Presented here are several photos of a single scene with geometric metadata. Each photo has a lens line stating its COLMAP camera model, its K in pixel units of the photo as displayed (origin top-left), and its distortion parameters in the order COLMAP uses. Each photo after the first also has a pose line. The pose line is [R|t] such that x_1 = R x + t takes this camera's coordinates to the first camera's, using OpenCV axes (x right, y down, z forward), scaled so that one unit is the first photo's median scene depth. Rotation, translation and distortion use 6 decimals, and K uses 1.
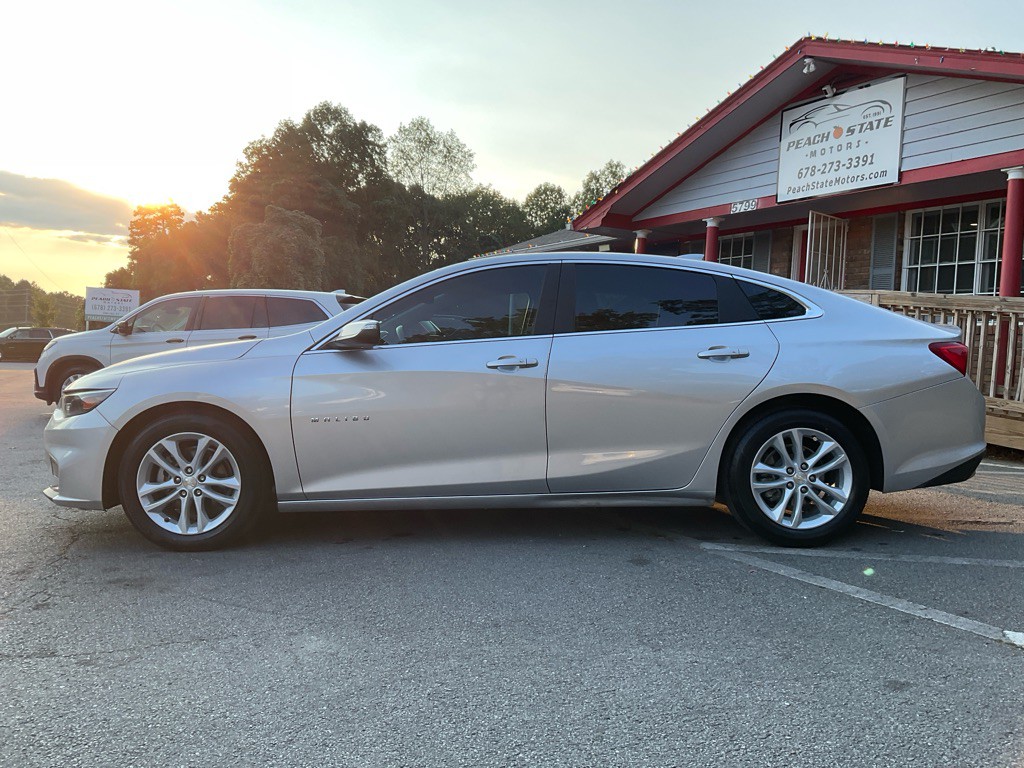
lens RADIAL K [[871.2, 0, 519.2], [0, 871.2, 373.1], [0, 0, 1]] dist [0.074844, -0.092211]
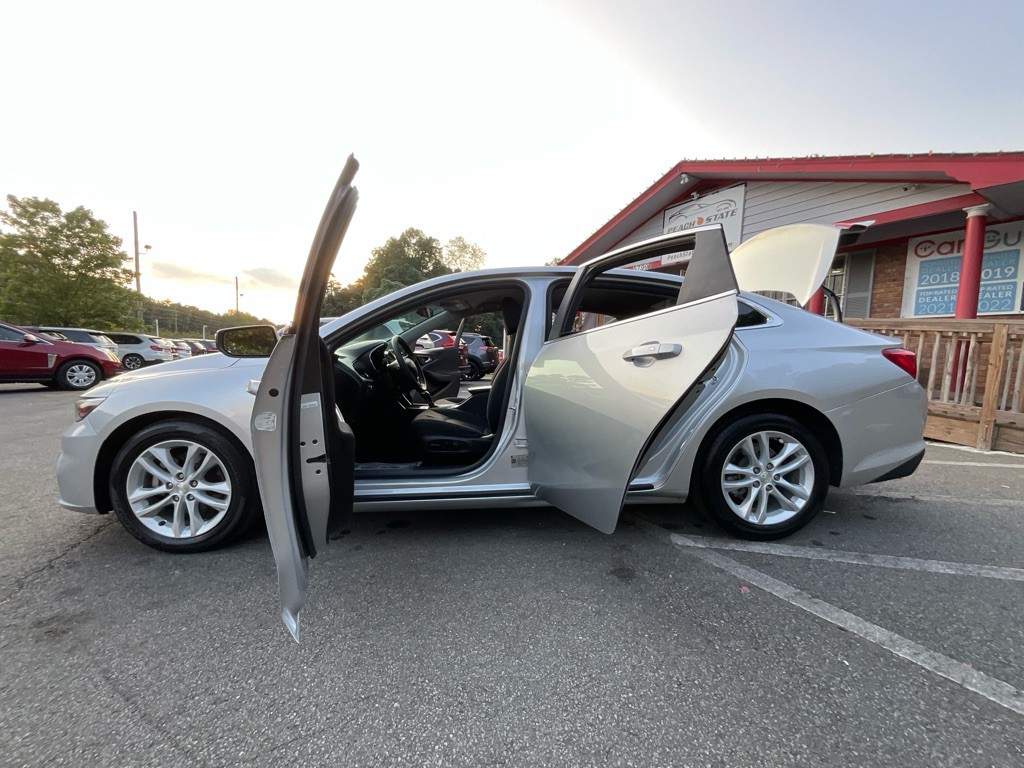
lens RADIAL K [[418.9, 0, 516.6], [0, 418.9, 386.1], [0, 0, 1]] dist [0.001062, 0.000143]
pose [[0.999891, -0.004195, 0.014158, 0.010701], [0.003416, 0.998503, 0.054590, -0.019438], [-0.014366, -0.054536, 0.998408, 0.494827]]
